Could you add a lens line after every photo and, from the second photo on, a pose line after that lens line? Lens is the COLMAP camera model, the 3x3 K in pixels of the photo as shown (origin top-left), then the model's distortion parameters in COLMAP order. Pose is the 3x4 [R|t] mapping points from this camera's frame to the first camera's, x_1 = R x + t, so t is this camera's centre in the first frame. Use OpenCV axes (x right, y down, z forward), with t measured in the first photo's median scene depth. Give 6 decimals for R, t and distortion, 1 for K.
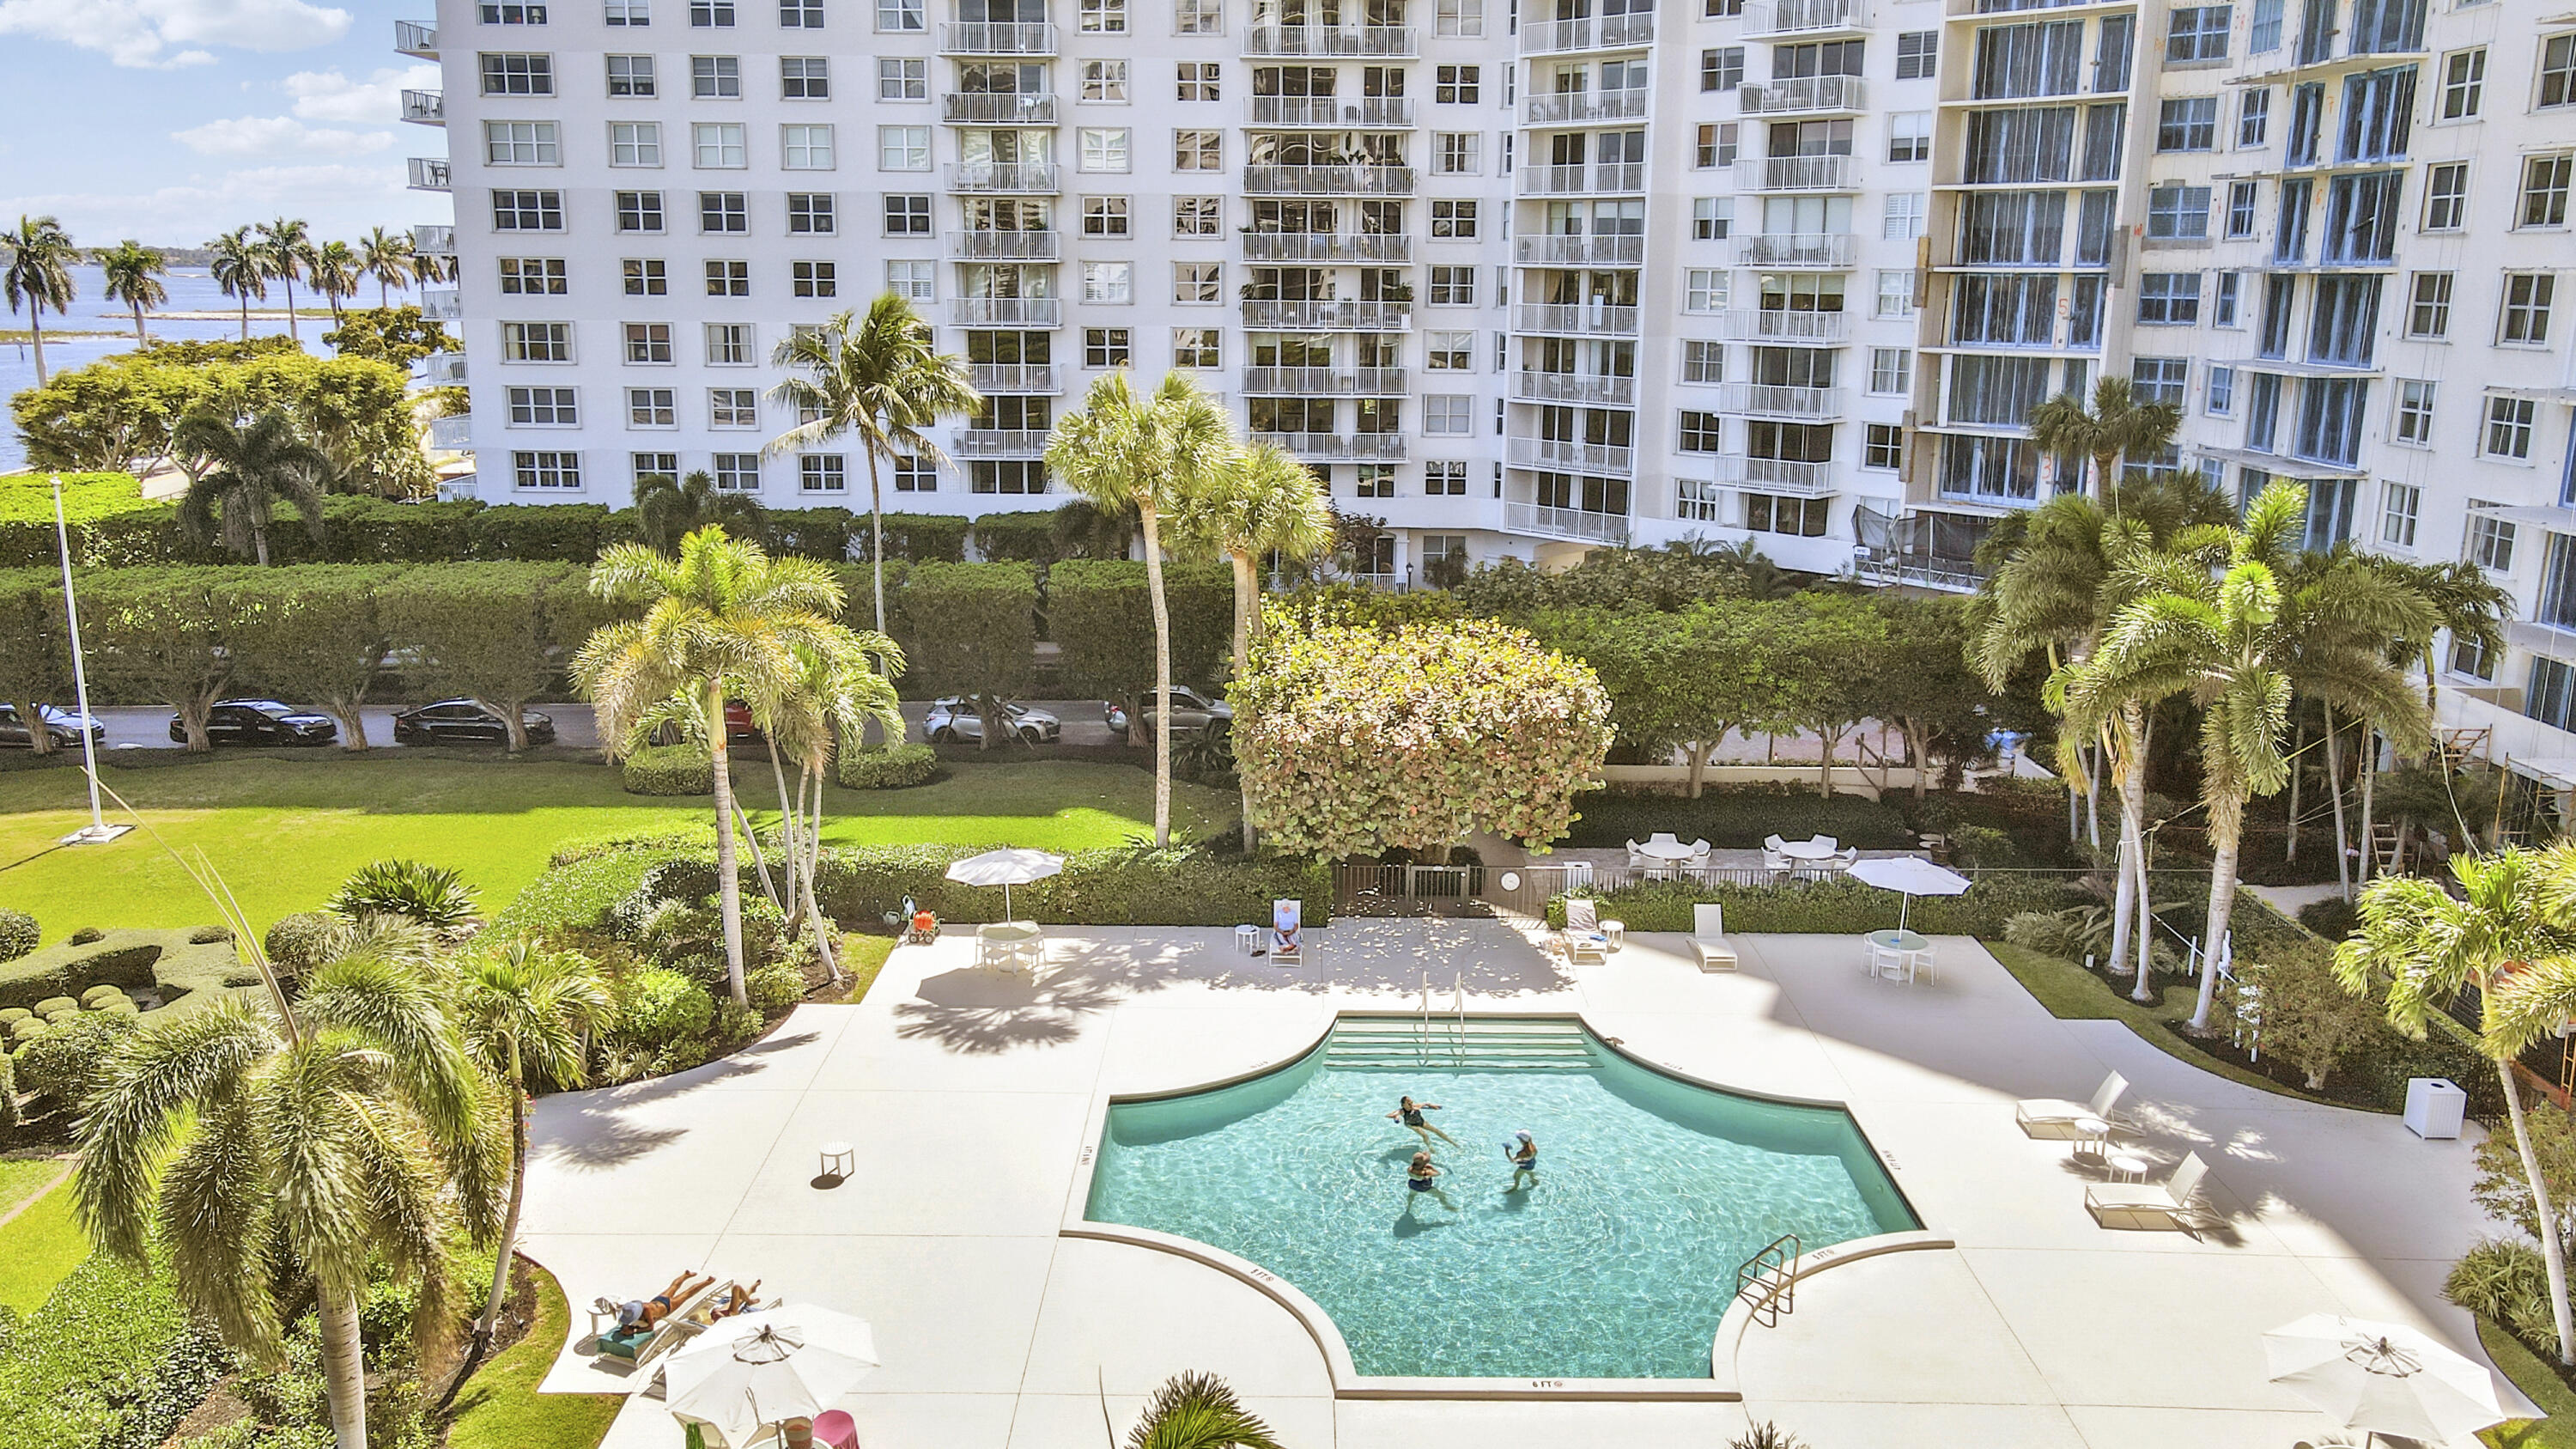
lens RADIAL K [[1931.5, 0, 1288.0], [0, 1931.5, 724.5], [0, 0, 1]] dist [0.003495, -0.000028]
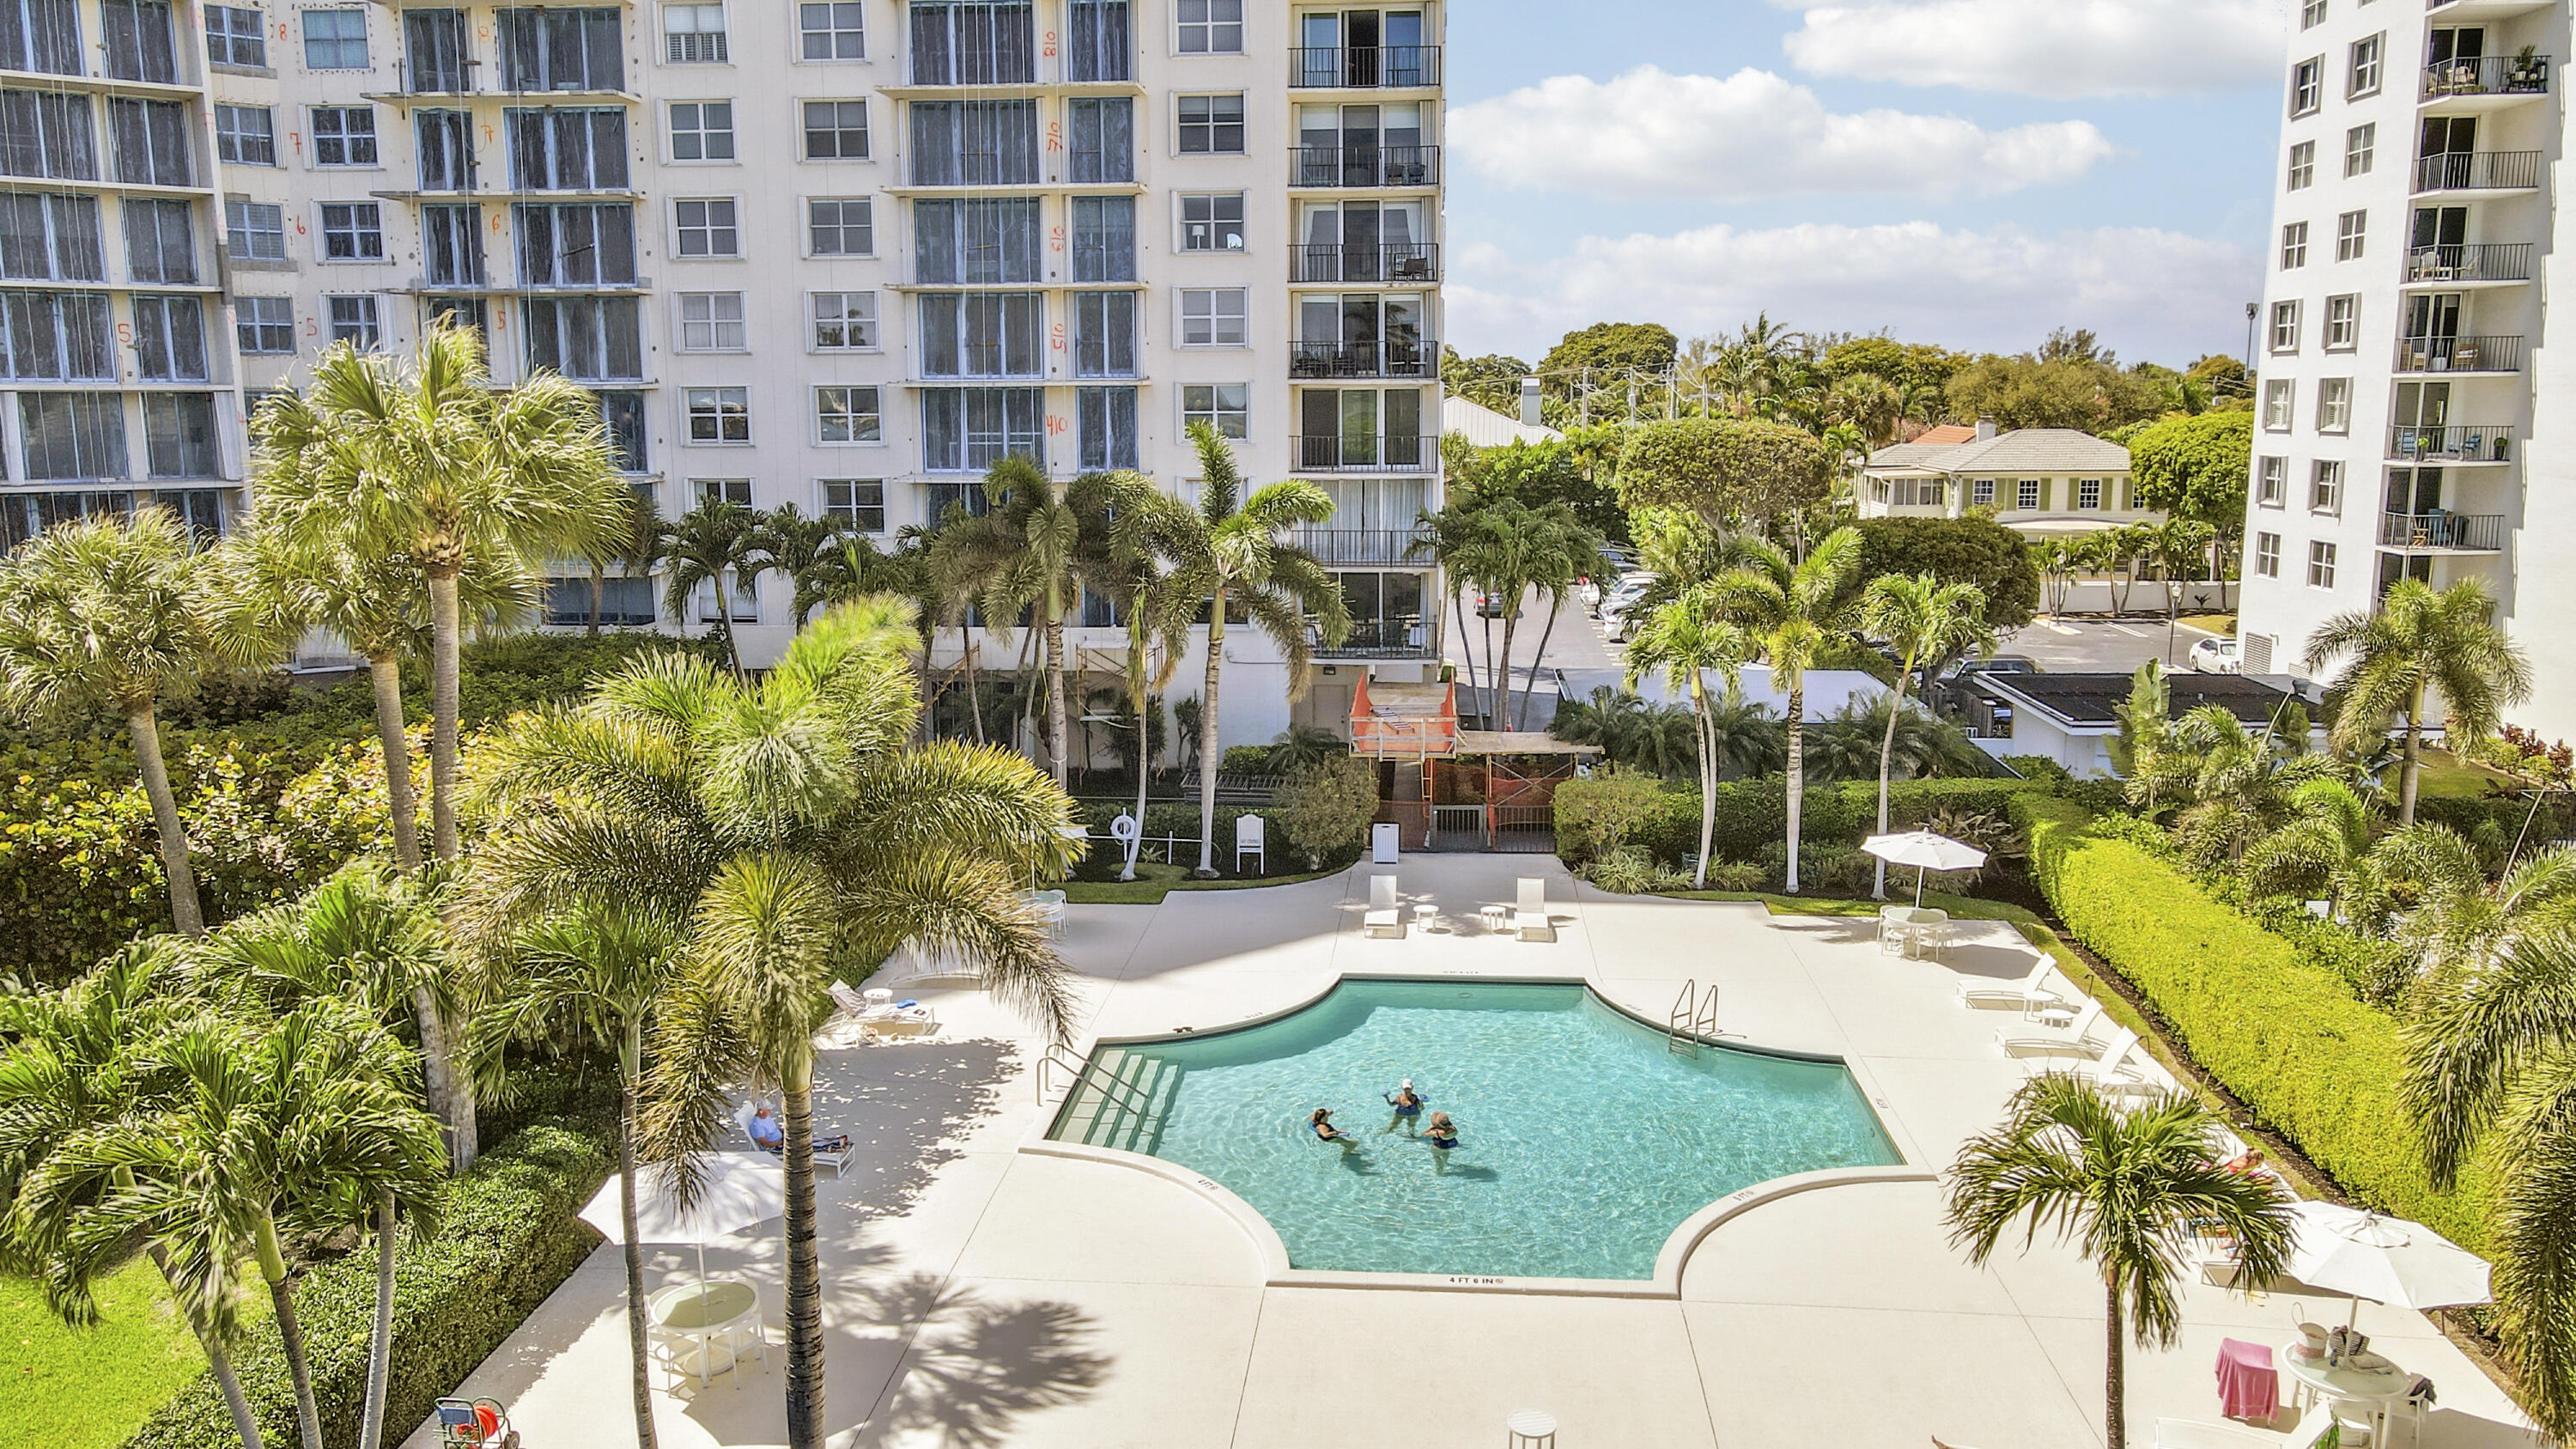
lens RADIAL K [[1900.5, 0, 1221.2], [0, 1900.5, 722.1], [0, 0, 1]] dist [0.065961, -0.000999]
pose [[0.109635, -0.184910, 0.976621, -0.427139], [0.241156, 0.958135, 0.154338, -0.073241], [-0.964274, 0.218597, 0.149637, 0.471722]]
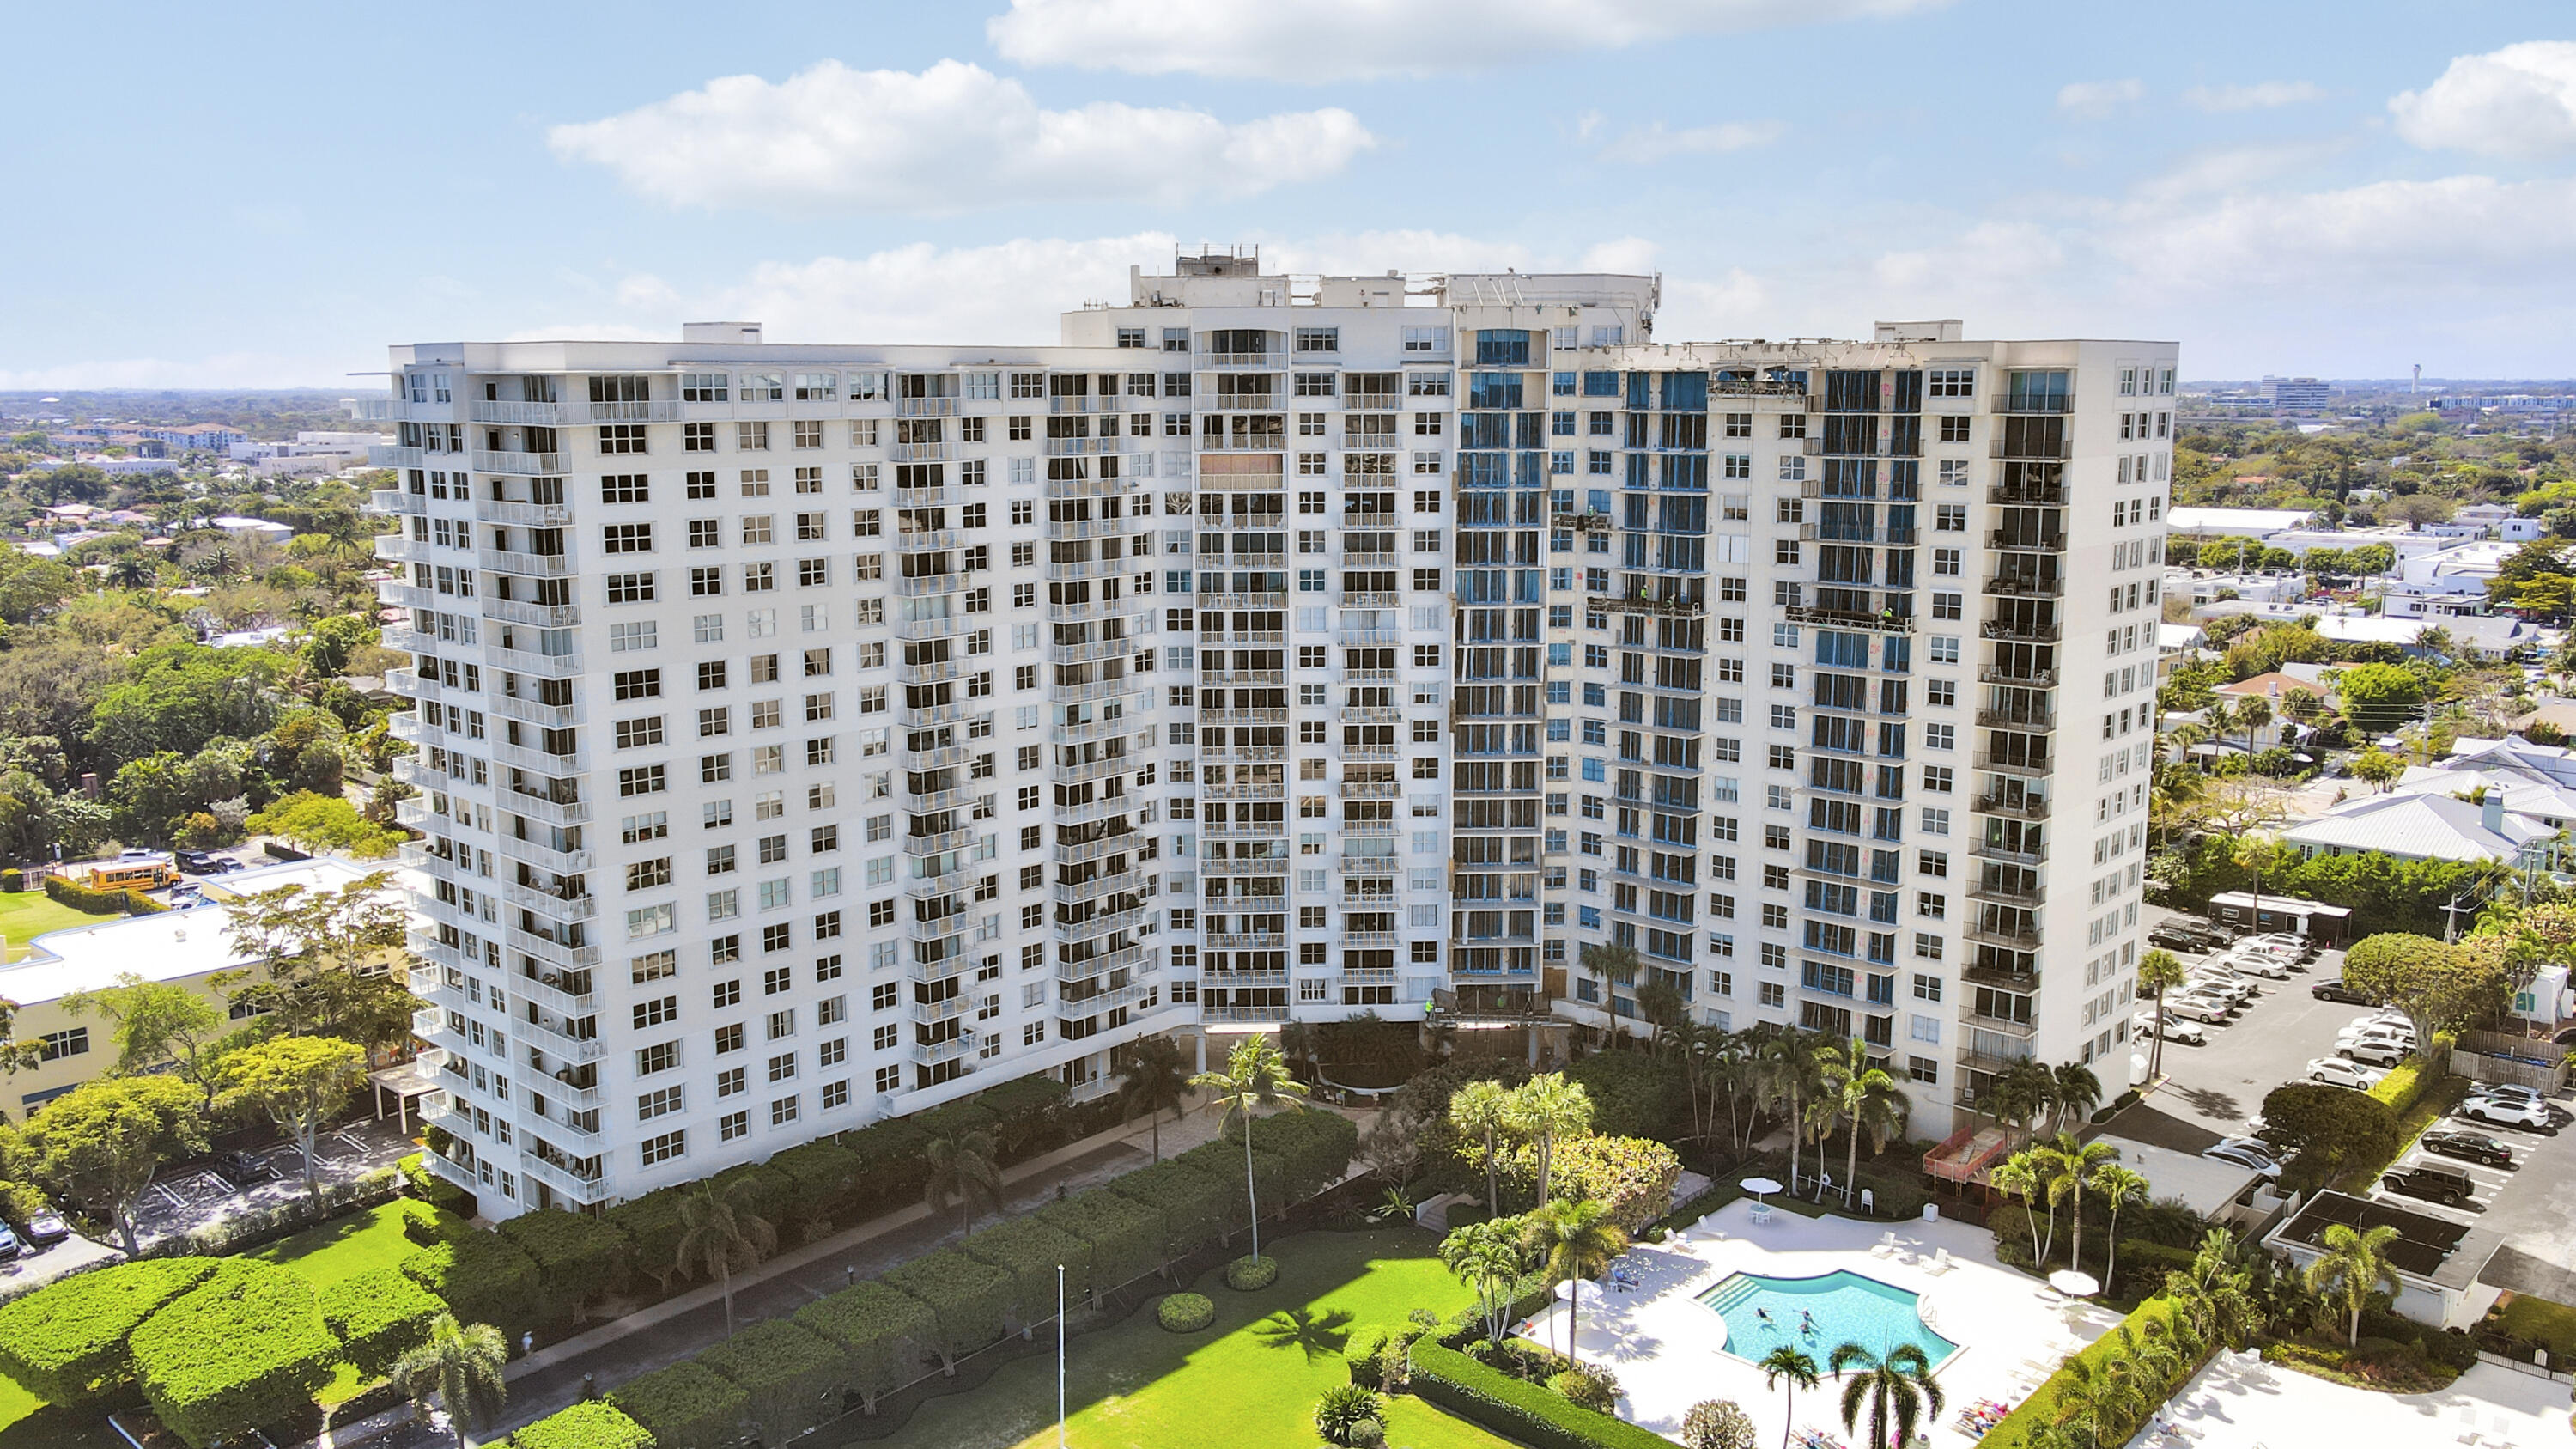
lens RADIAL K [[1931.5, 0, 1288.0], [0, 1931.5, 724.5], [0, 0, 1]] dist [0.003495, -0.000028]
pose [[0.676685, -0.131338, 0.724464, -1.370512], [0.179463, 0.983707, 0.010709, -0.479985], [-0.714066, 0.122768, 0.689230, -0.353094]]
